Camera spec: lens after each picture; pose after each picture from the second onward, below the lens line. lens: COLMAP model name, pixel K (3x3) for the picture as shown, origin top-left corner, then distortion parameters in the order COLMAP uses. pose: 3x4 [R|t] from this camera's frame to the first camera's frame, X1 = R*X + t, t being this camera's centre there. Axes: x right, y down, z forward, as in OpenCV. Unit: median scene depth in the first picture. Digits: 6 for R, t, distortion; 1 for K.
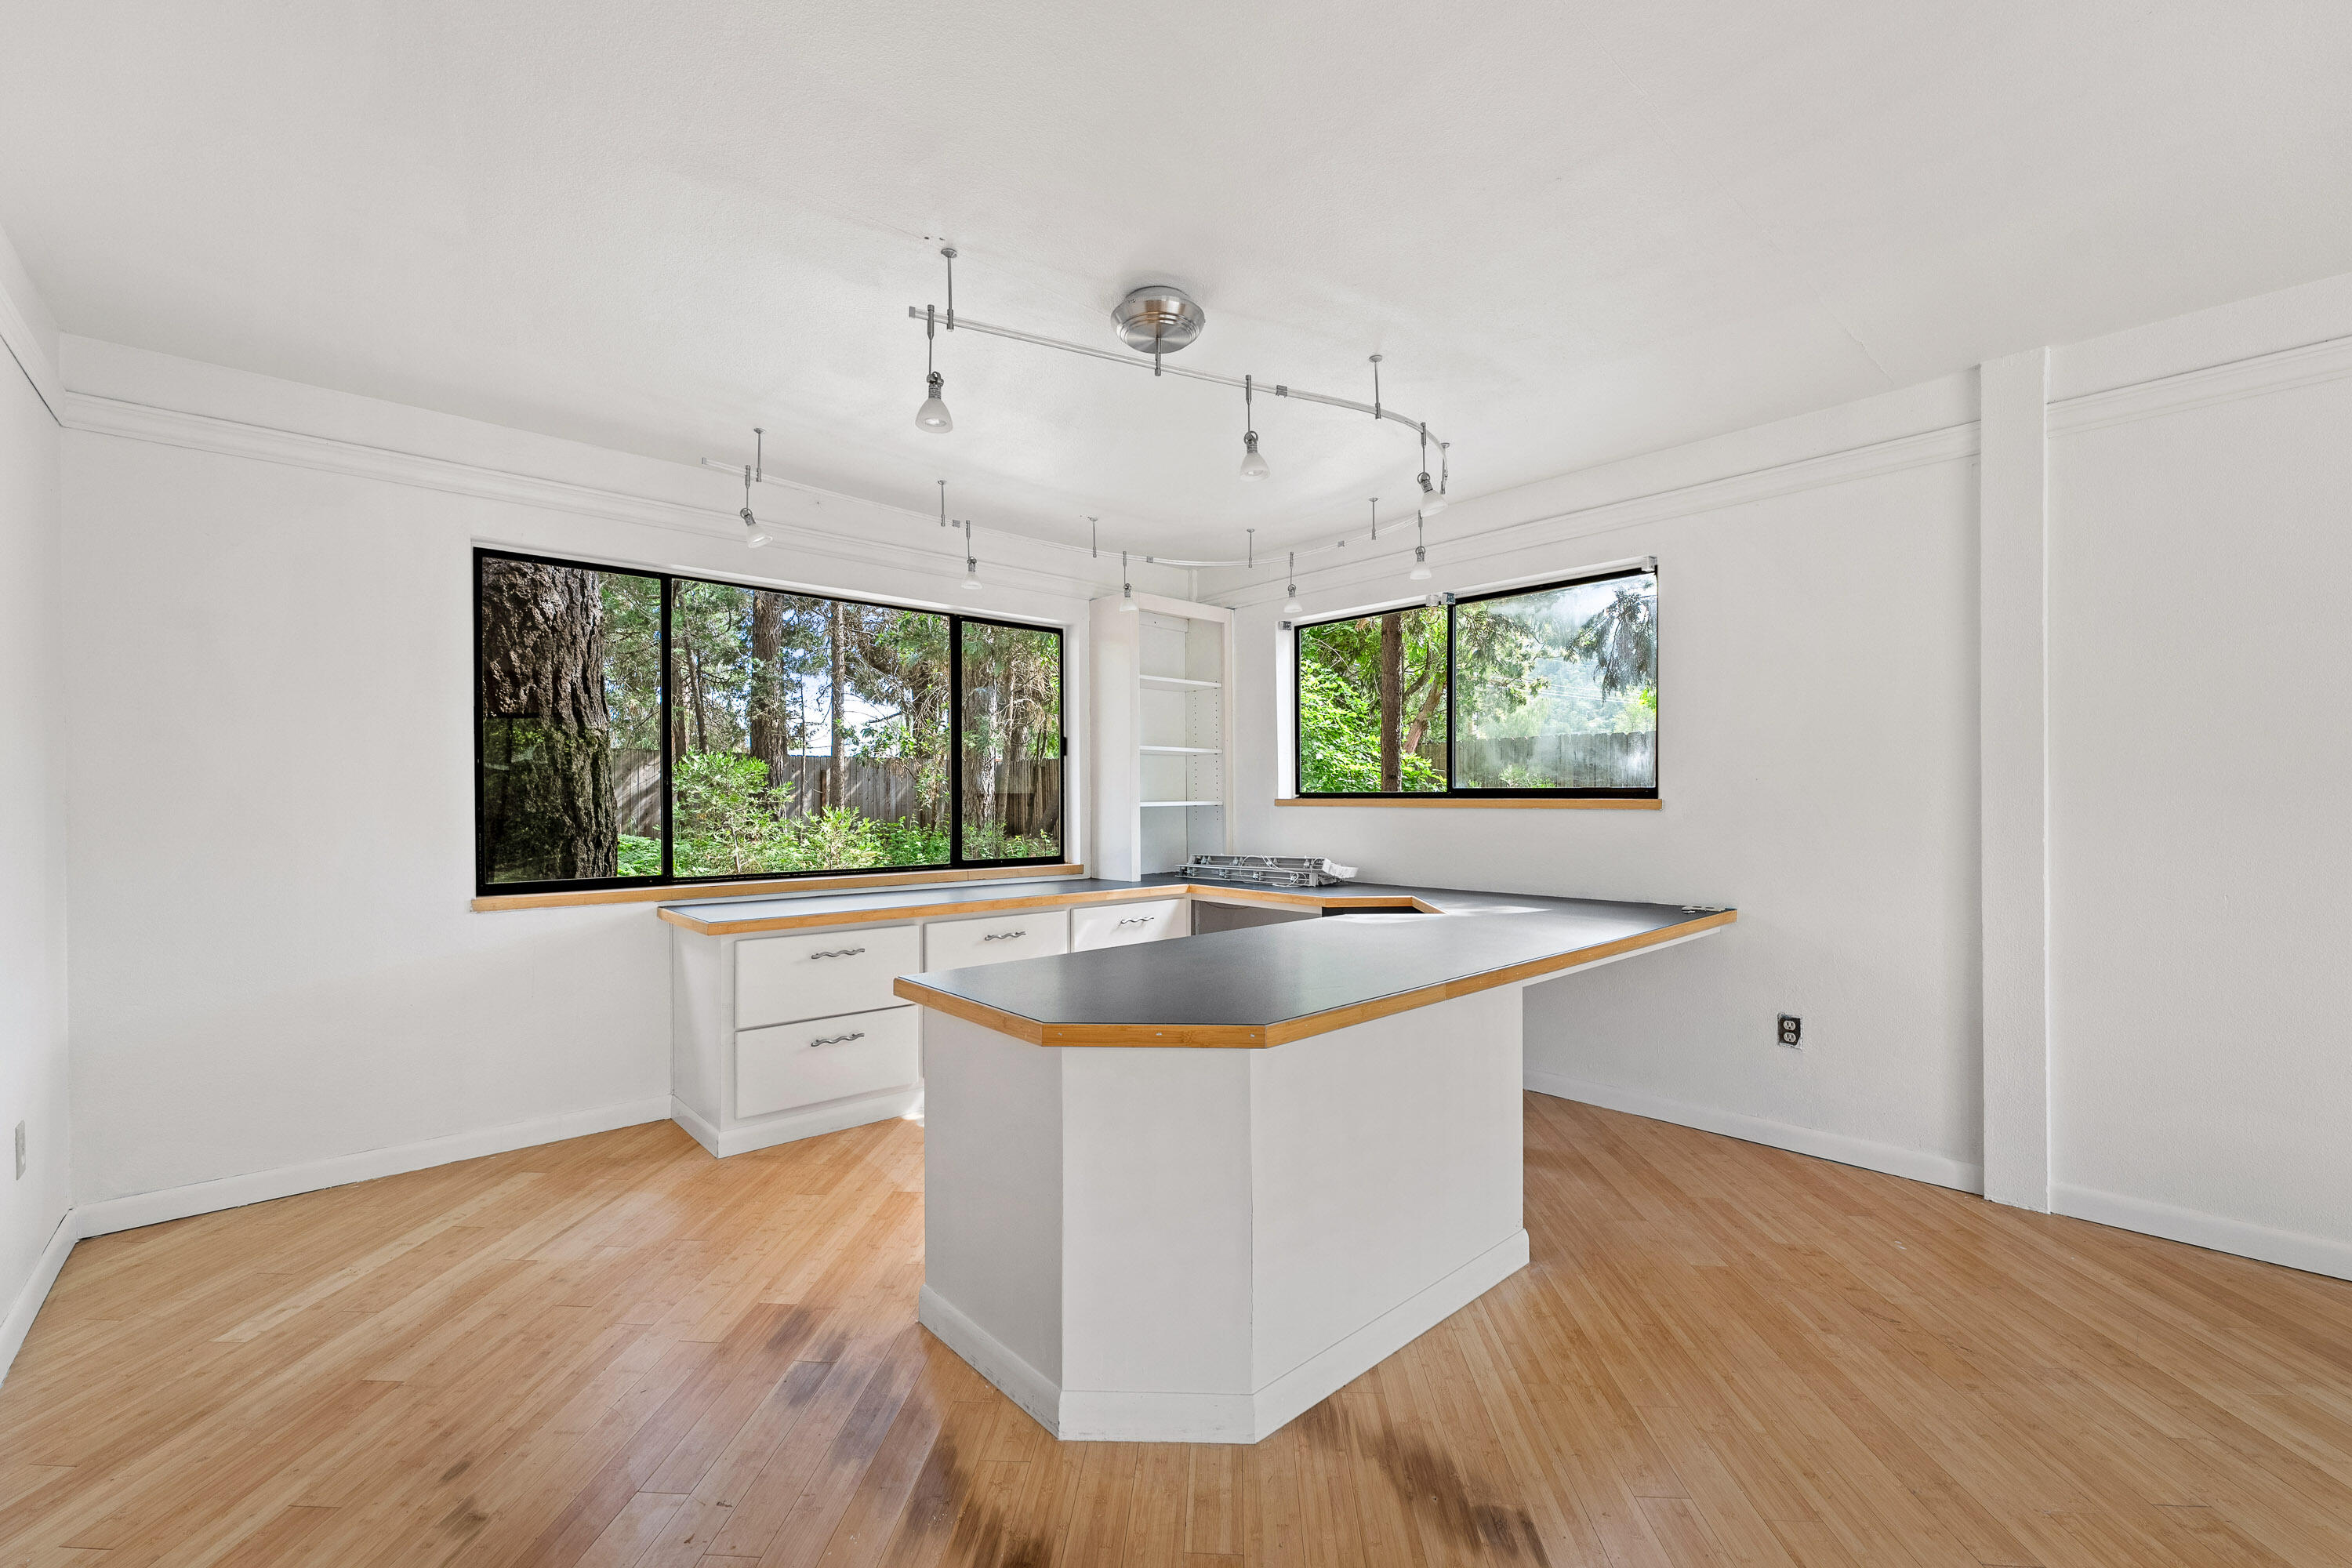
lens RADIAL K [[949.4, 0, 1195.0], [0, 949.4, 795.9], [0, 0, 1]] dist [0.001864, 0.000118]
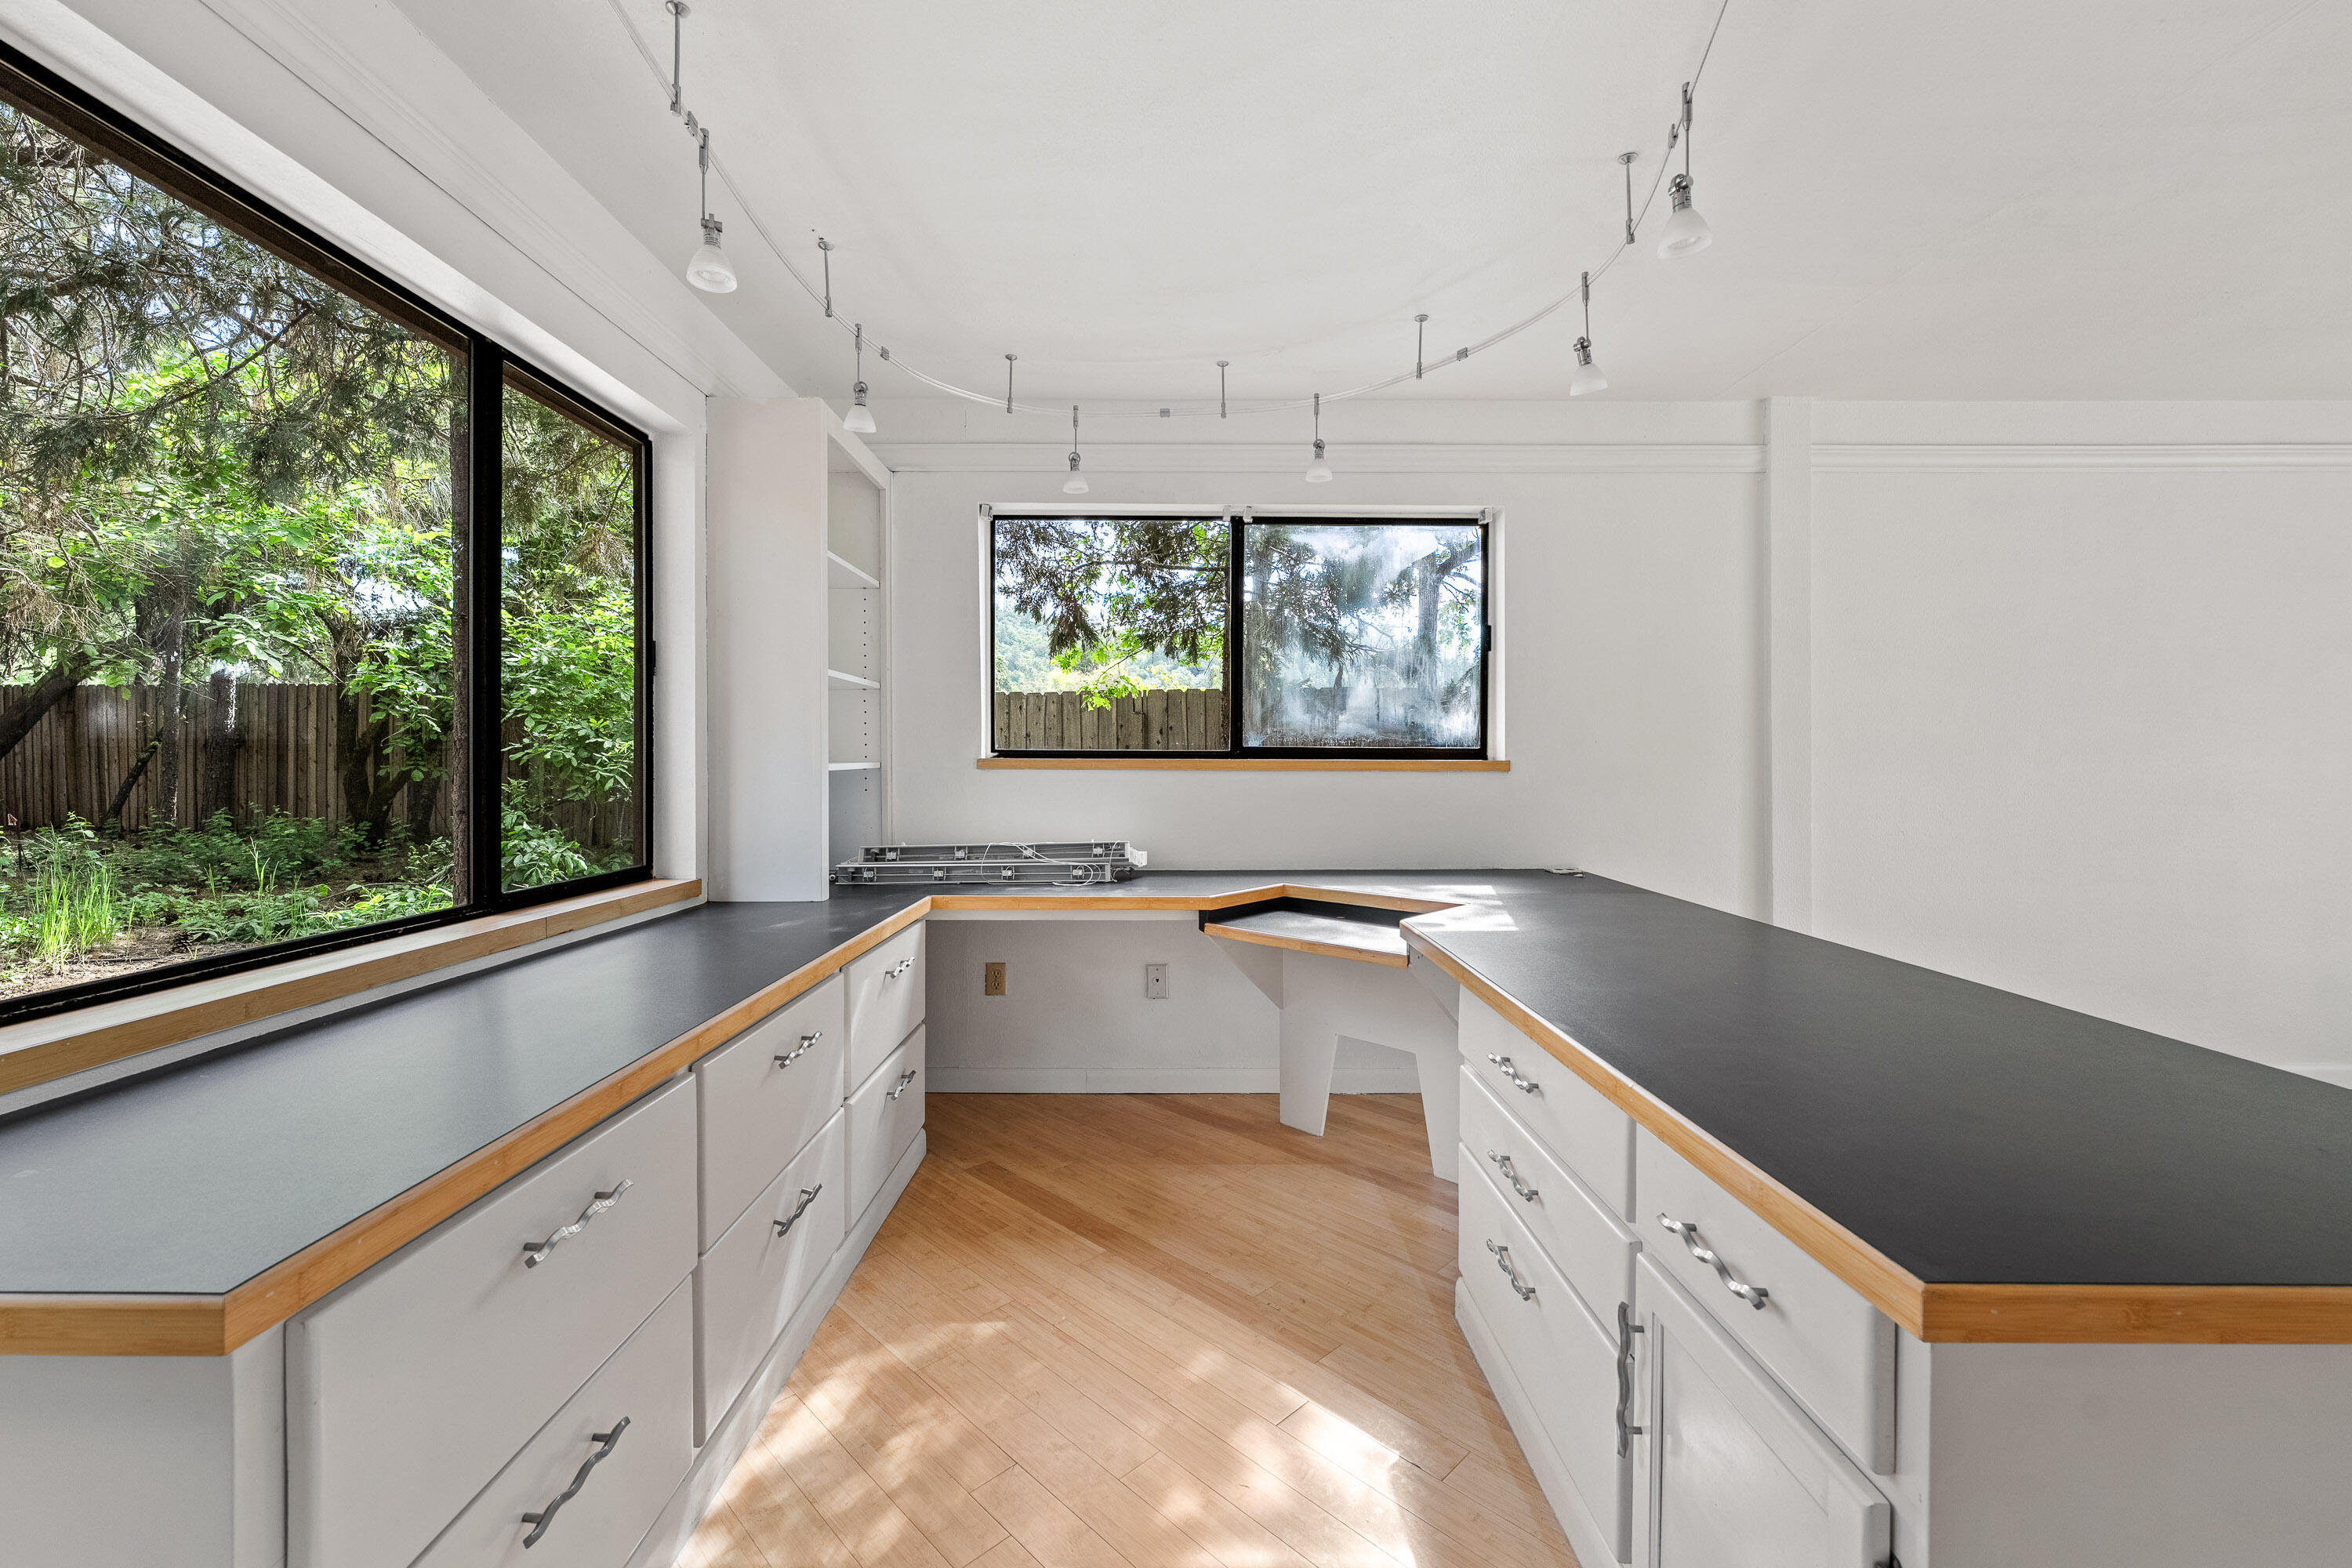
lens RADIAL K [[949.4, 0, 1173.7], [0, 949.4, 766.8], [0, 0, 1]] dist [0.001864, 0.000118]
pose [[0.678012, -0.005876, 0.735028, -0.381193], [-0.003429, 0.999932, 0.011157, 0.000841], [-0.735043, -0.010085, 0.677945, 0.491991]]
